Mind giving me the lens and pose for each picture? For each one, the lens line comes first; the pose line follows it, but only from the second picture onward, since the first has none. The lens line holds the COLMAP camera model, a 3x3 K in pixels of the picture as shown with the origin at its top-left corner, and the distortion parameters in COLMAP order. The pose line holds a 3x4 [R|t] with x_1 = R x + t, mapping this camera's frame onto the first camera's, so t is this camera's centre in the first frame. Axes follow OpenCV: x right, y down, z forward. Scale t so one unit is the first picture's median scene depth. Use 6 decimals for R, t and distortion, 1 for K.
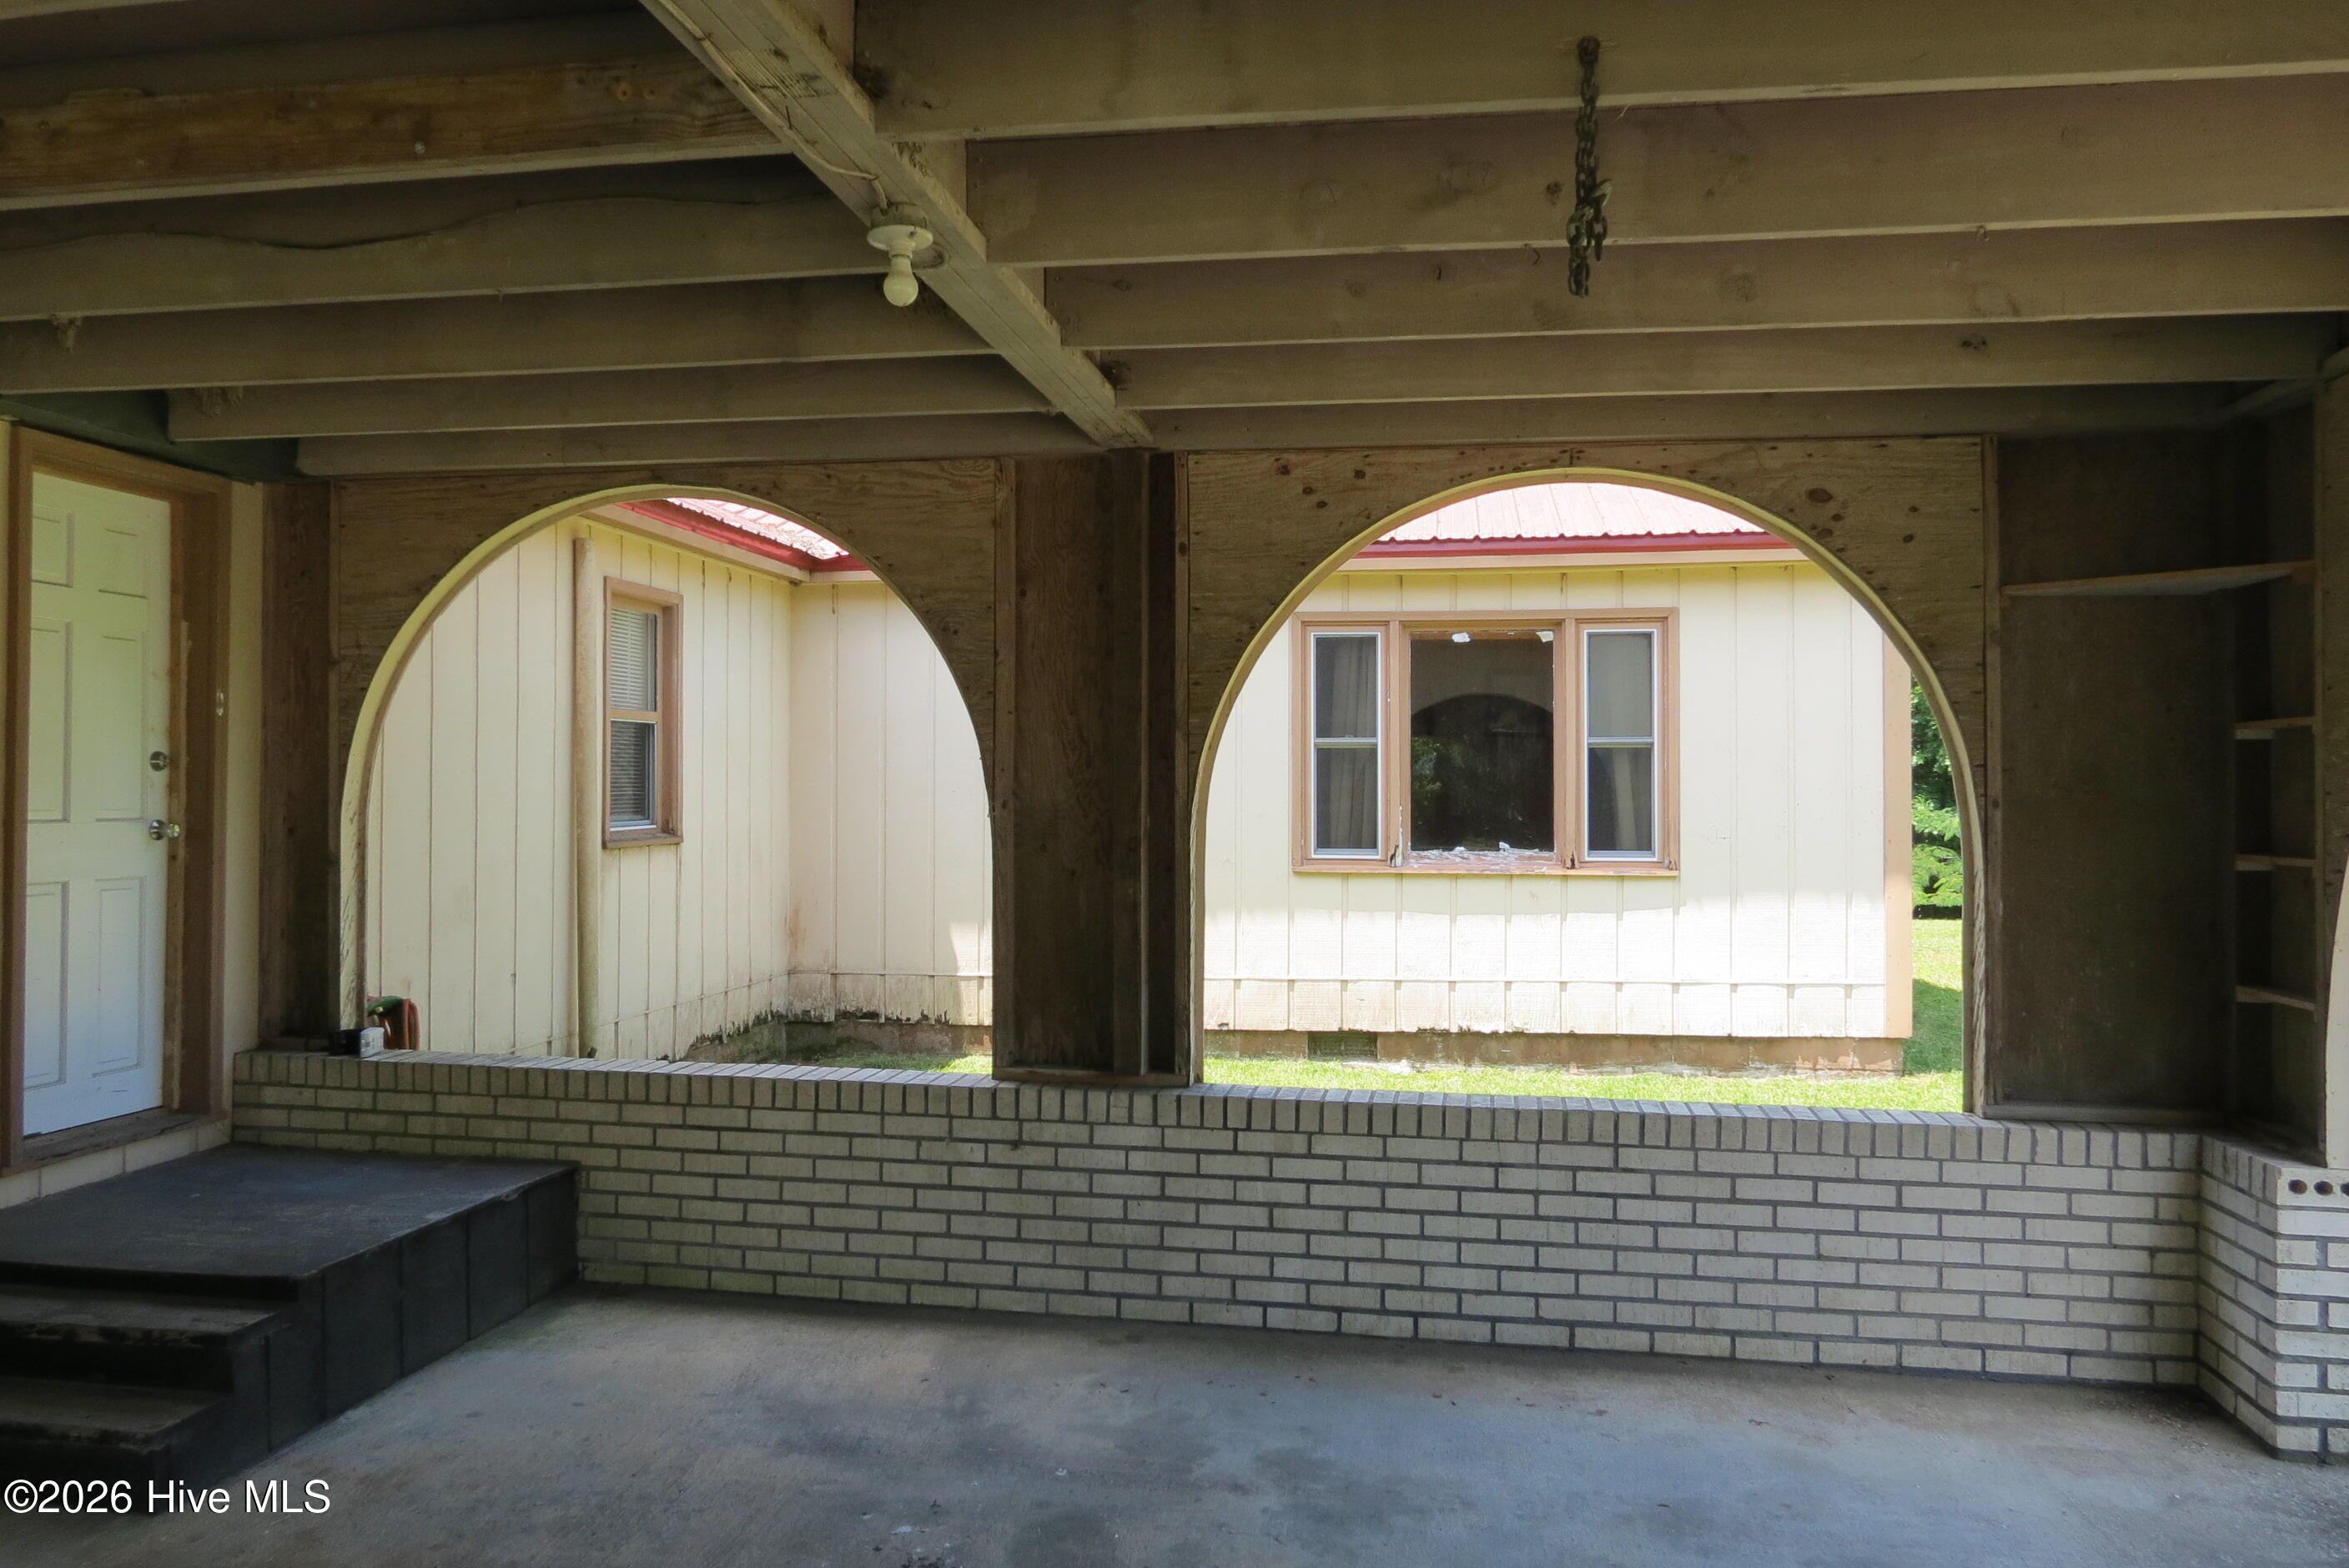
lens RADIAL K [[1665.0, 0, 1172.4], [0, 1665.0, 779.5], [0, 0, 1]] dist [-0.024931, 0.003507]
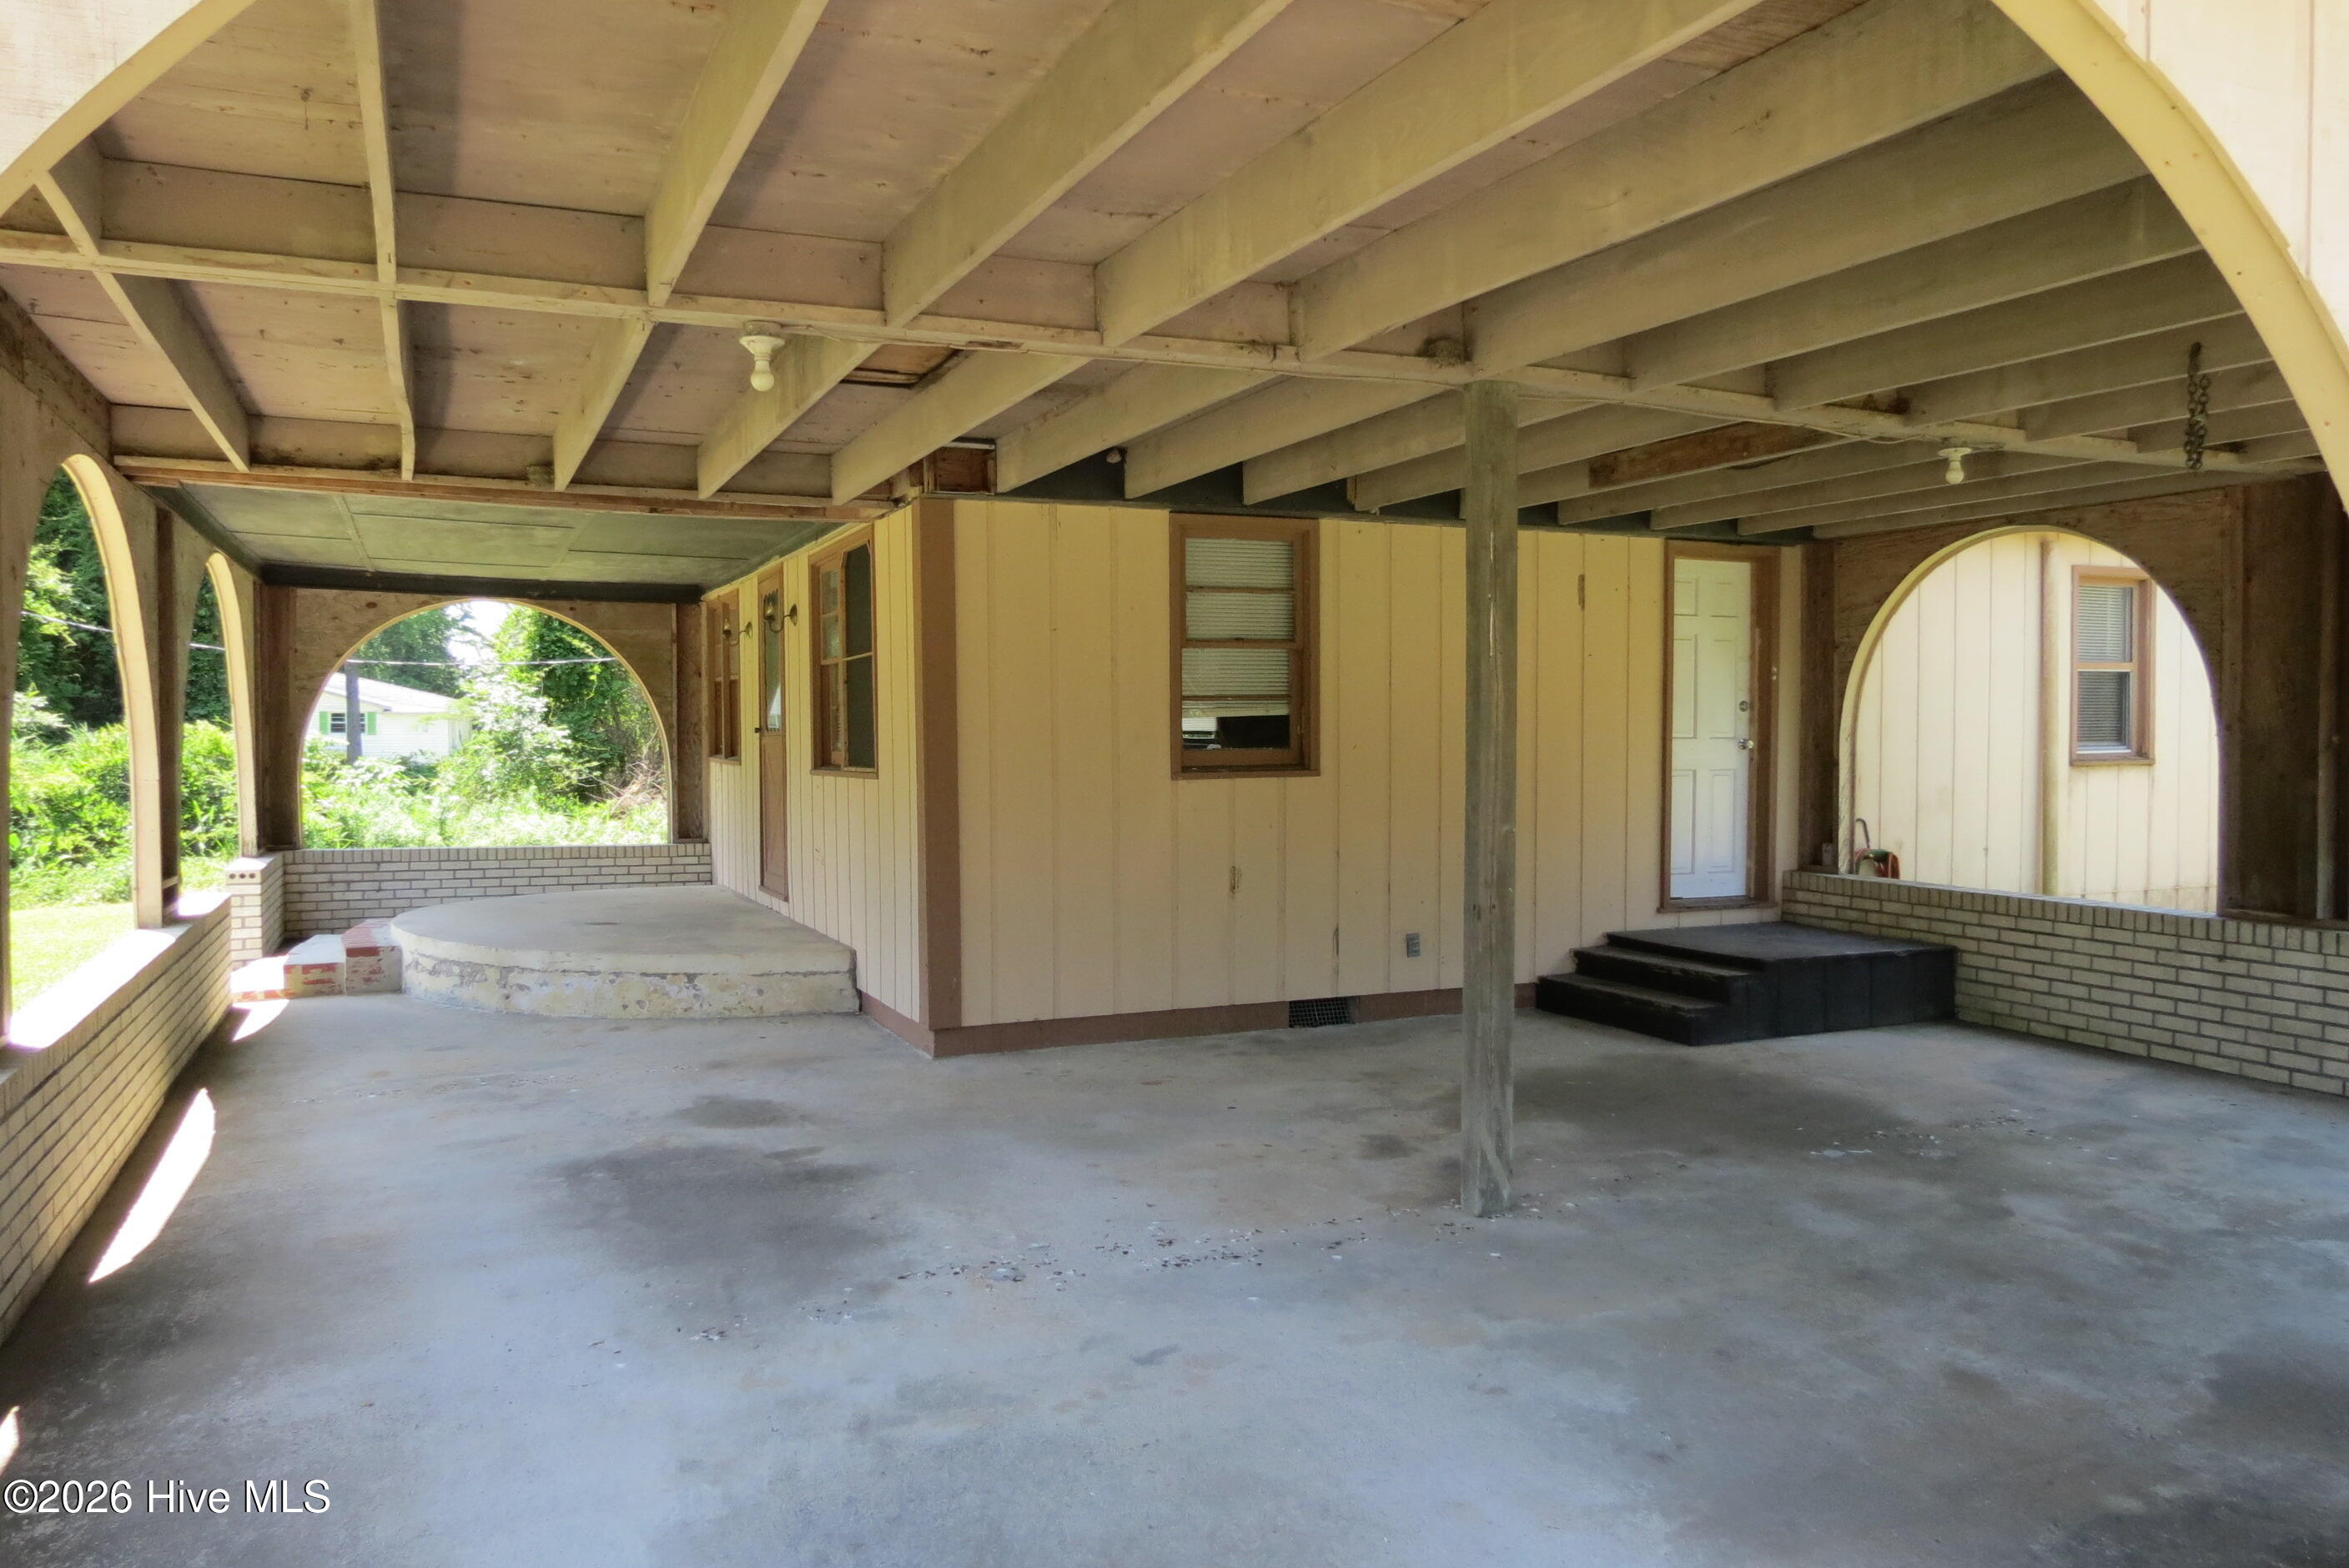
lens RADIAL K [[1665.0, 0, 1172.4], [0, 1665.0, 779.5], [0, 0, 1]] dist [-0.024931, 0.003507]
pose [[0.549879, 0.021233, -0.834974, 0.596719], [0.007385, 0.999514, 0.030281, 0.010116], [0.835211, -0.022818, 0.549455, -0.560956]]
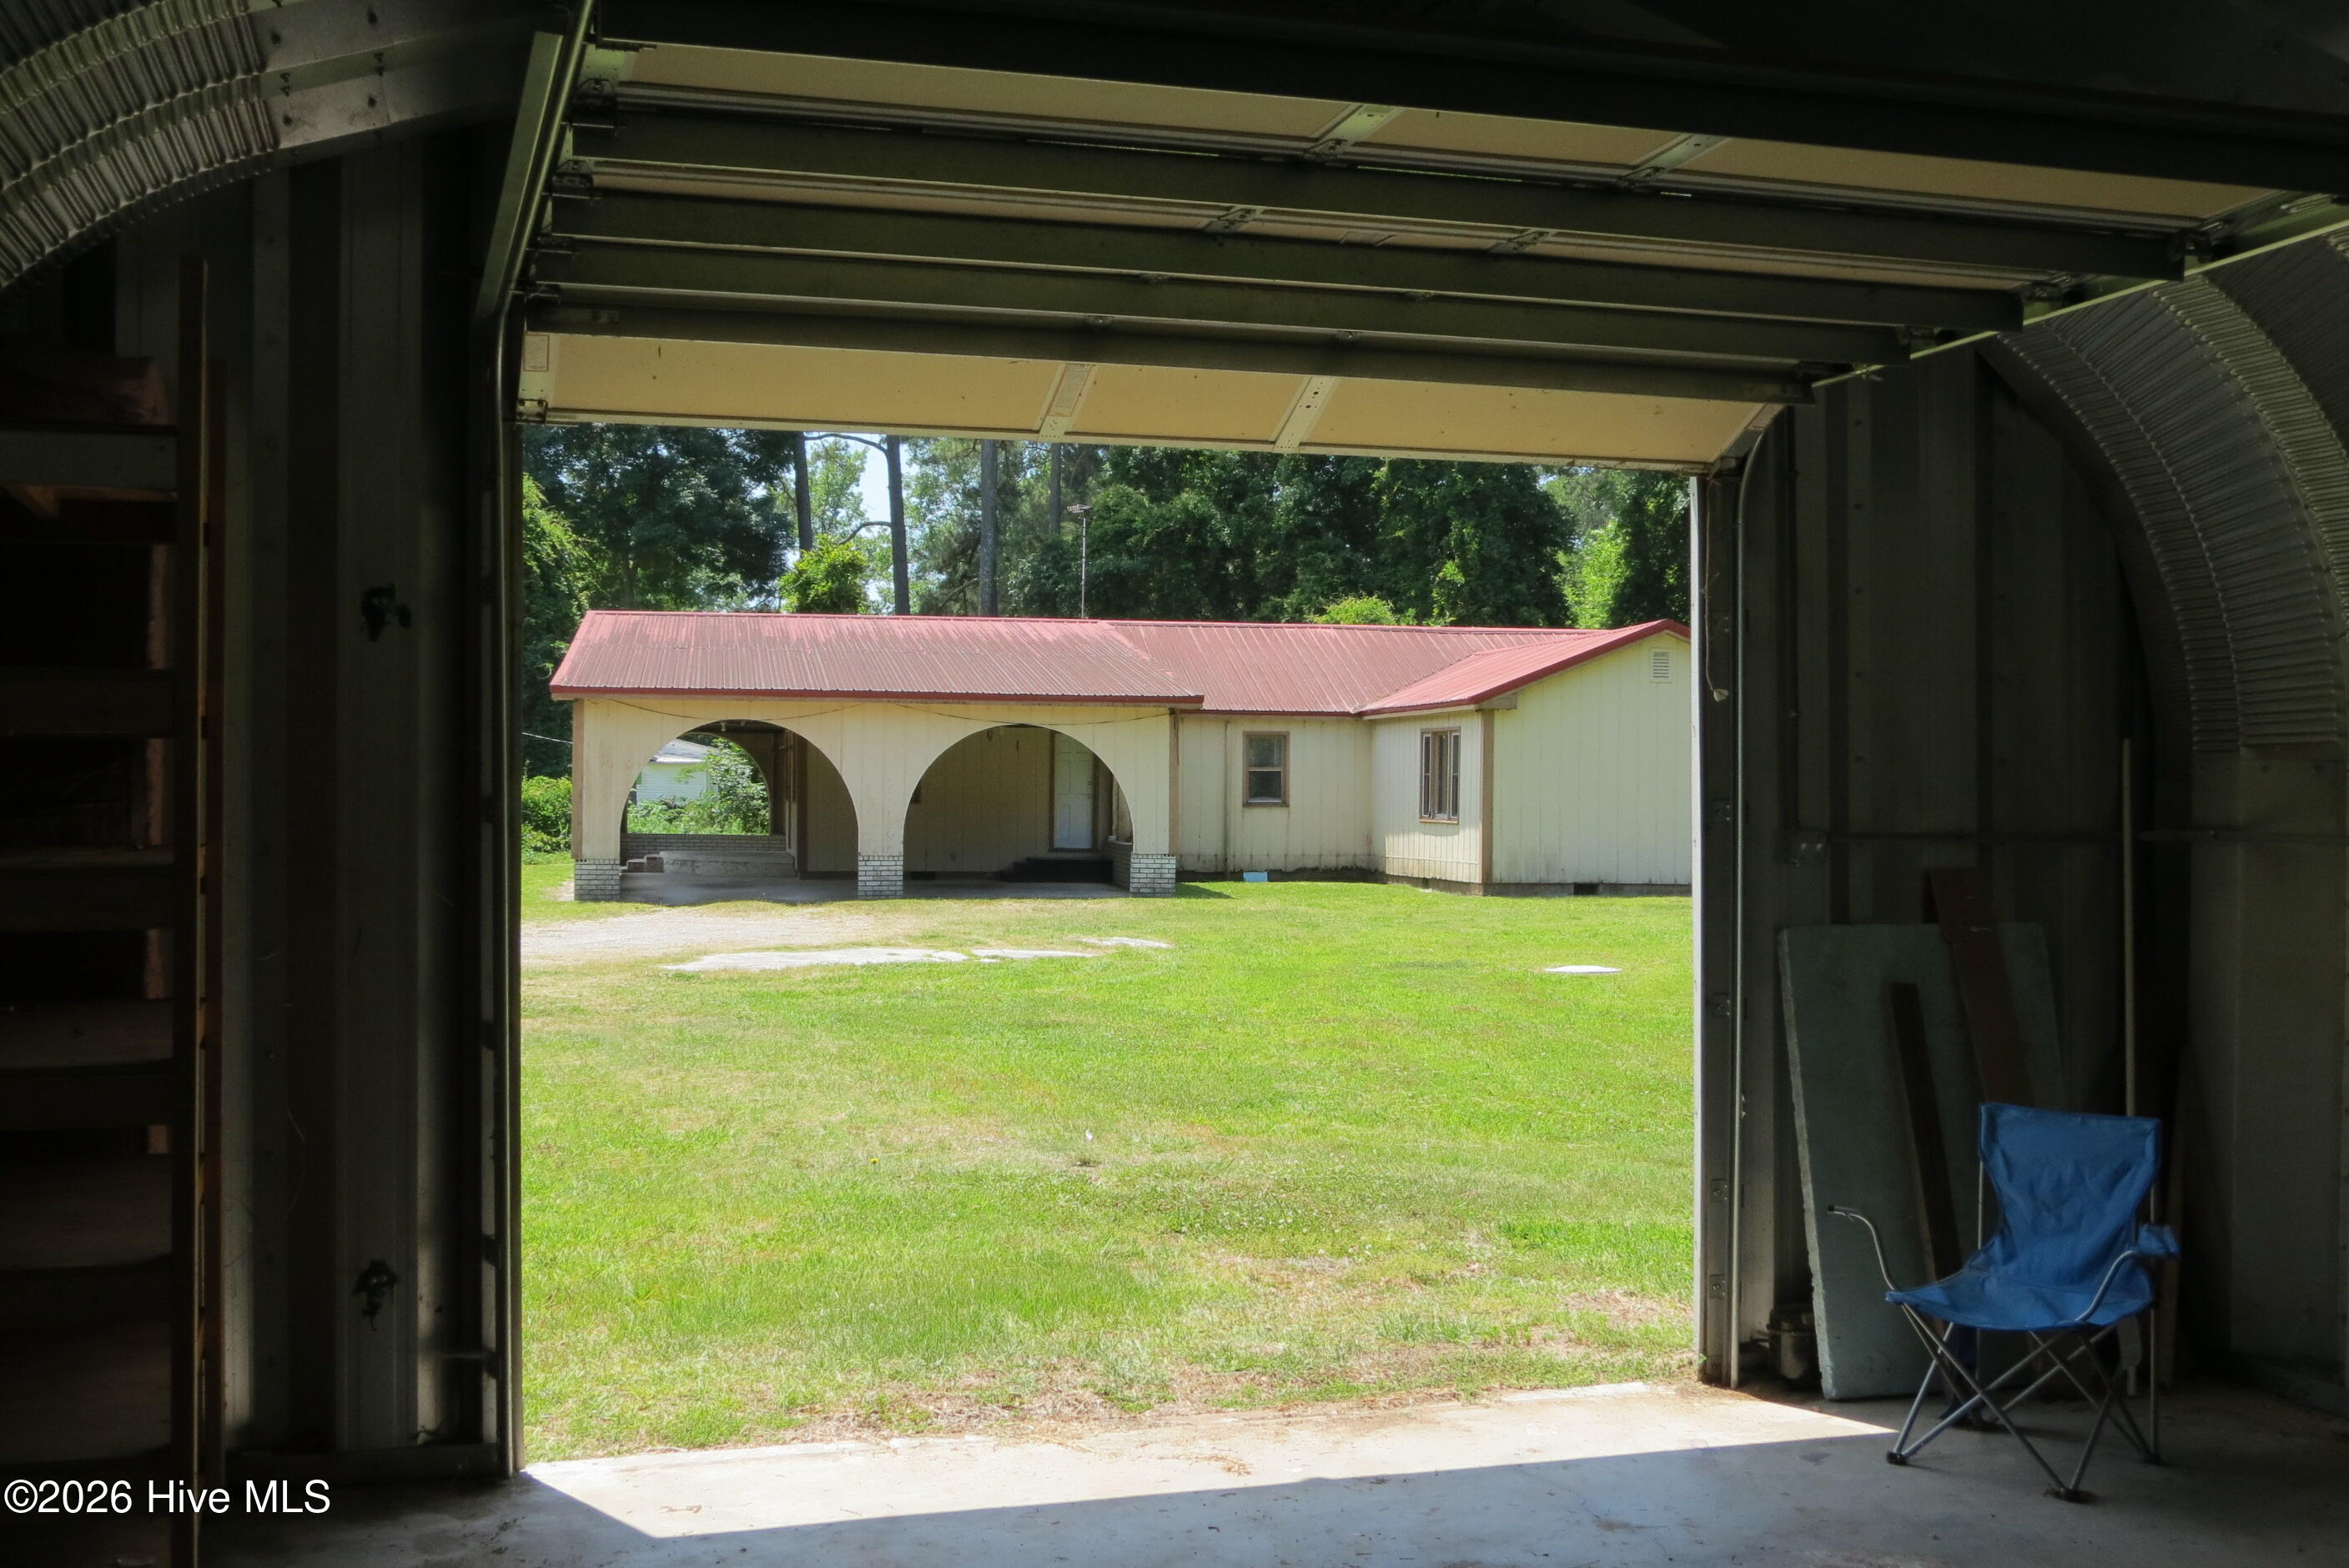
lens RADIAL K [[2575.7, 0, 1174.5], [0, 2575.7, 784.0], [0, 0, 1]] dist [0.005297, 0.001090]
pose [[0.336556, 0.000740, -0.941663, 7.717221], [-0.005242, 0.999986, -0.001088, -0.003177], [0.941649, 0.005303, 0.336555, -1.624315]]
